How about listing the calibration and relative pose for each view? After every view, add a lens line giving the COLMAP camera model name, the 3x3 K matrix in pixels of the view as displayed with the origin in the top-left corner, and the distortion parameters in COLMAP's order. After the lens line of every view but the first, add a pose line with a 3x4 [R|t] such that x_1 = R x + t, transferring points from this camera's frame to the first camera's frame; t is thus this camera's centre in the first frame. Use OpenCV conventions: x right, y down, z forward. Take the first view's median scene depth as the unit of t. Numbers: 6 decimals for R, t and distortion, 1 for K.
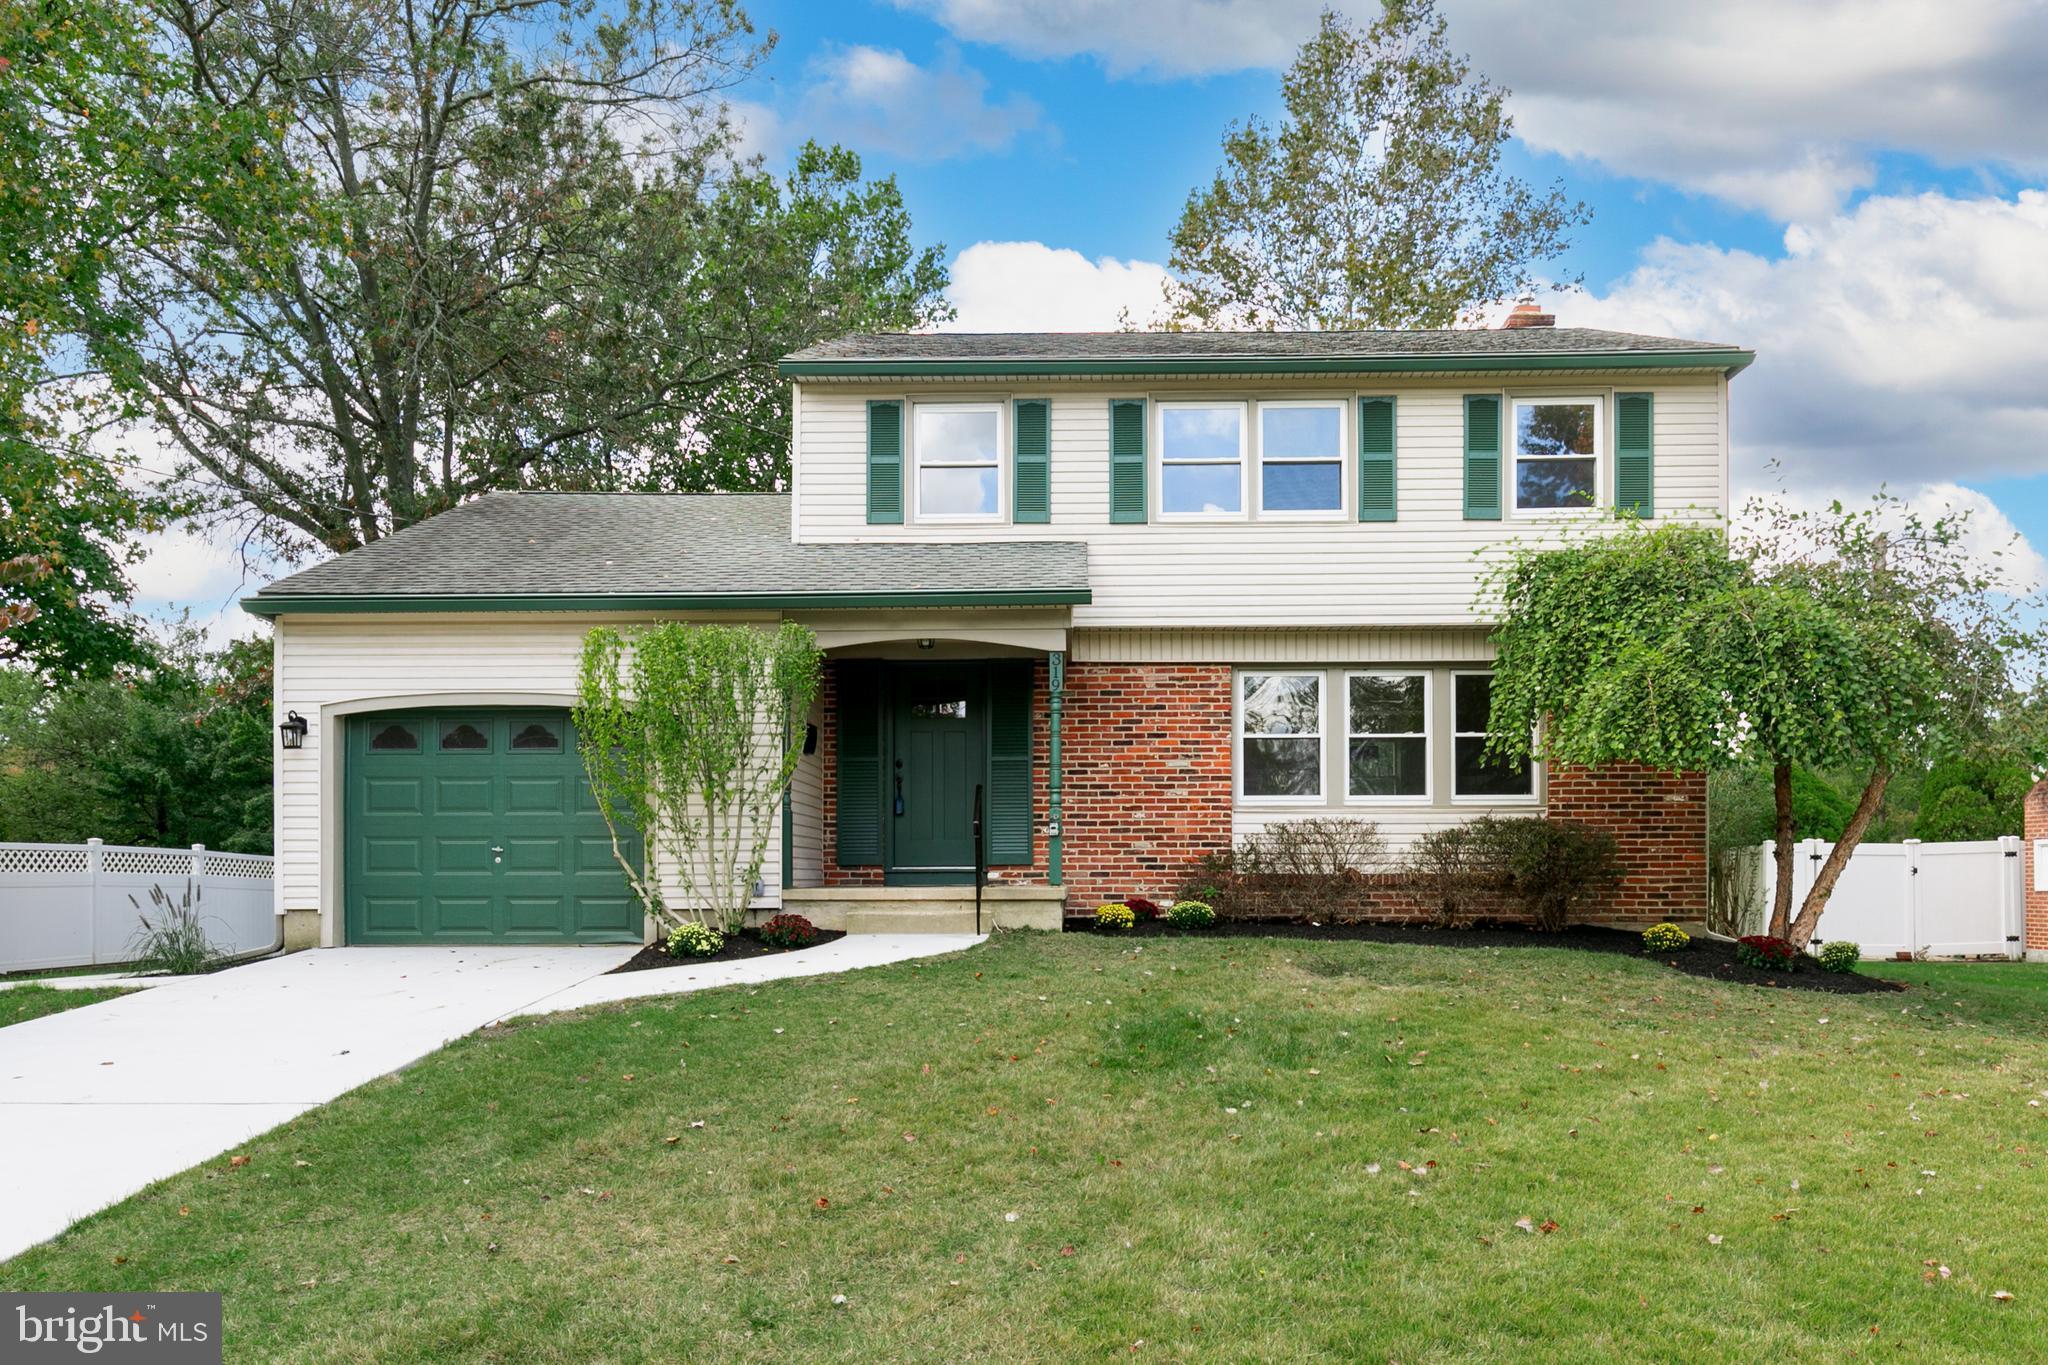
lens RADIAL K [[1209.6, 0, 1024.0], [0, 1209.6, 682.5], [0, 0, 1]] dist [0.004692, -0.001022]
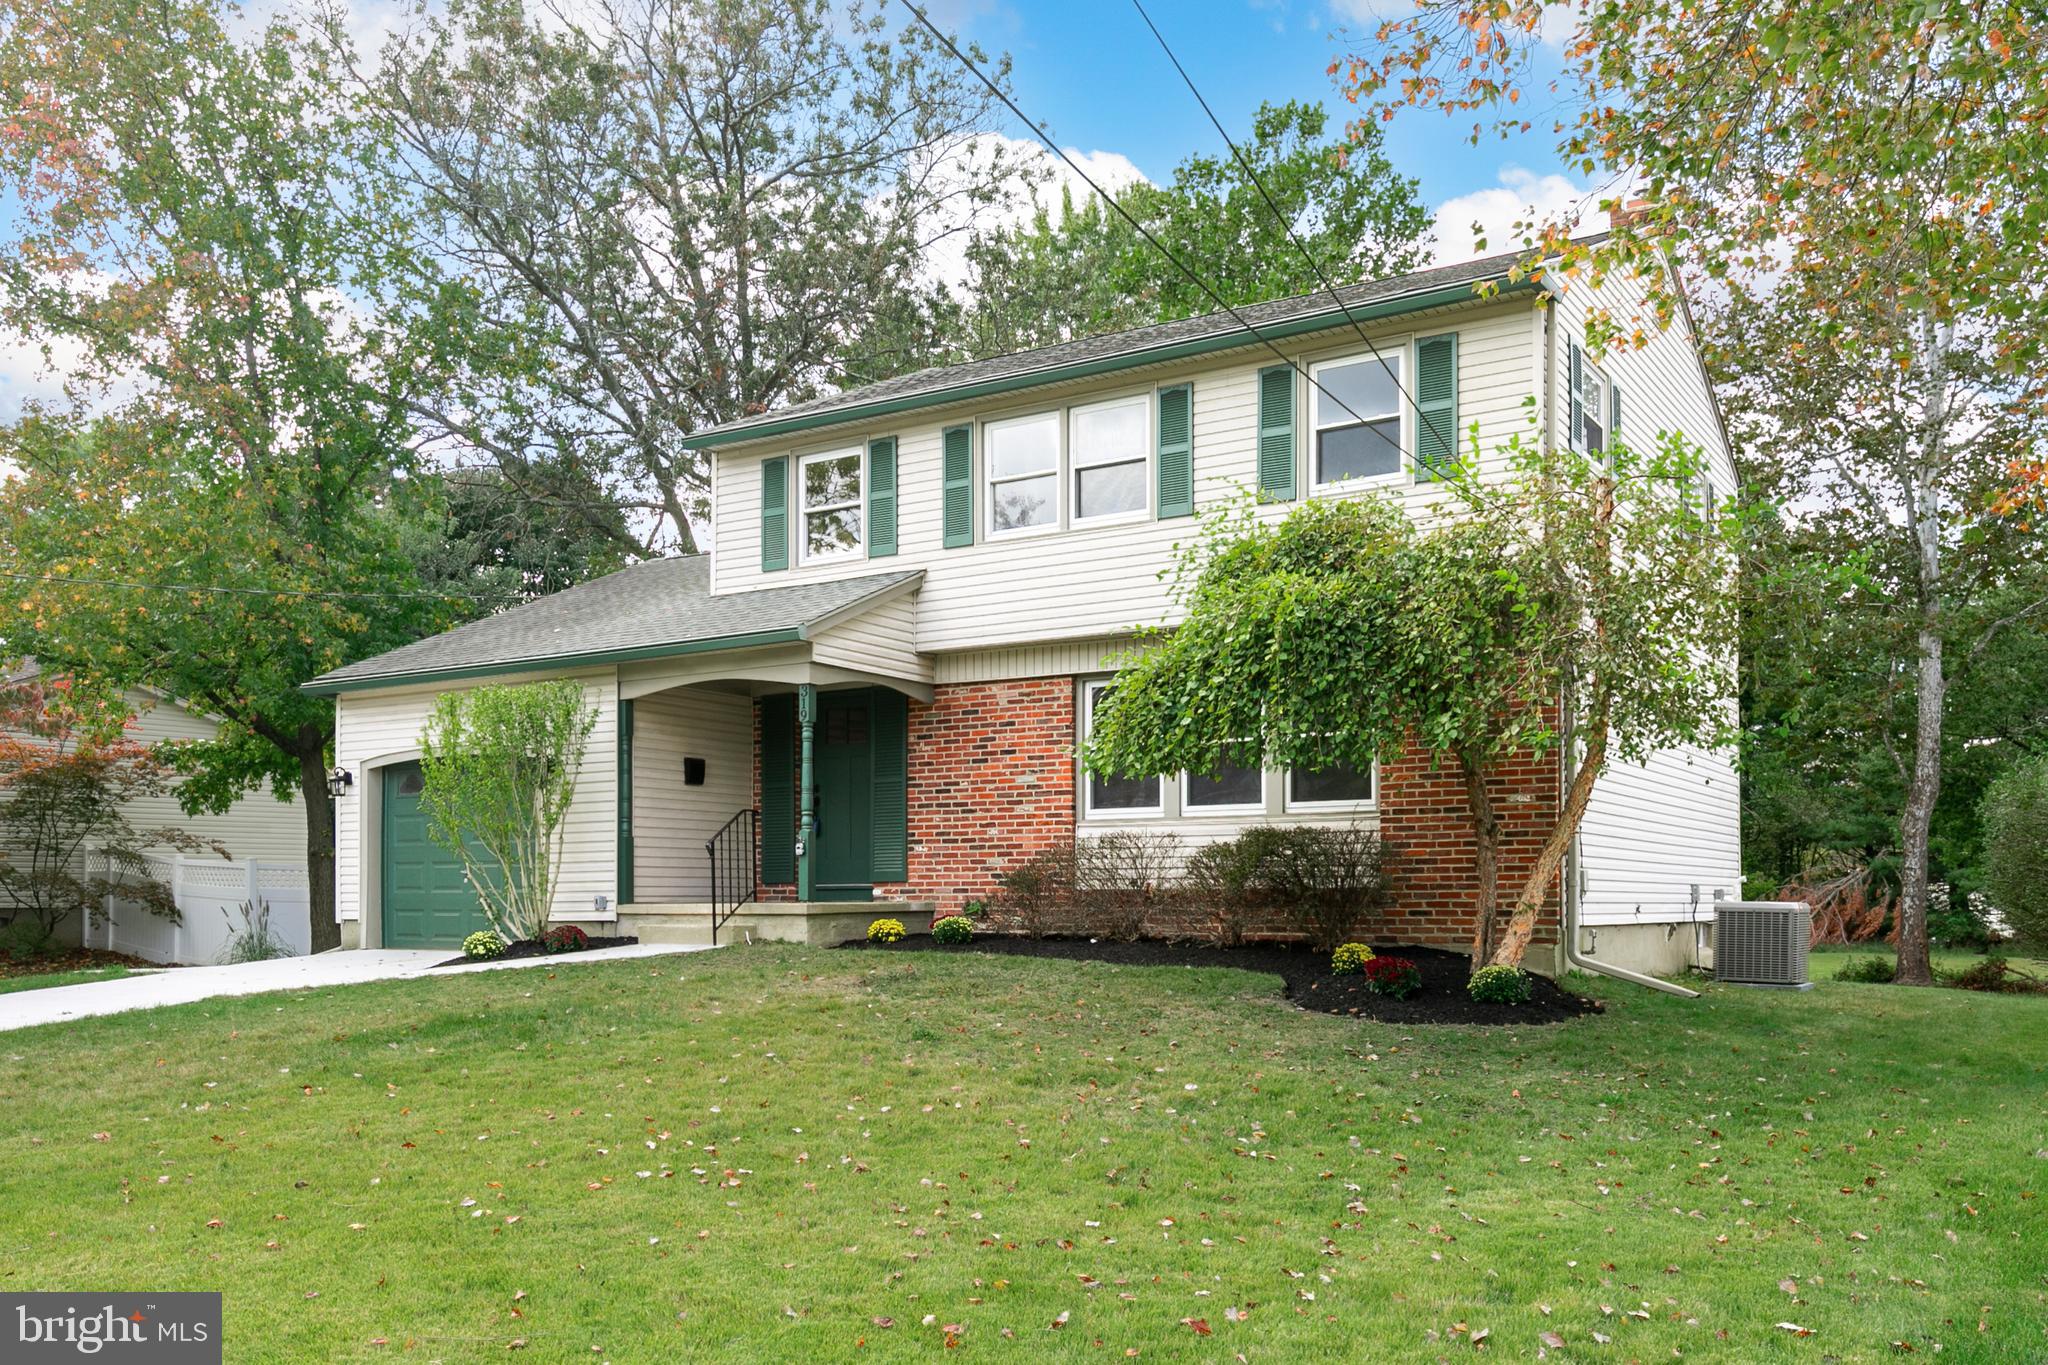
lens RADIAL K [[1436.2, 0, 1156.3], [0, 1436.2, 639.3], [0, 0, 1]] dist [0.001926, 0.000740]
pose [[0.896365, -0.079677, -0.436098, 0.754308], [0.073192, 0.996815, -0.031682, -0.002790], [0.437234, -0.003521, 0.899341, -0.020454]]
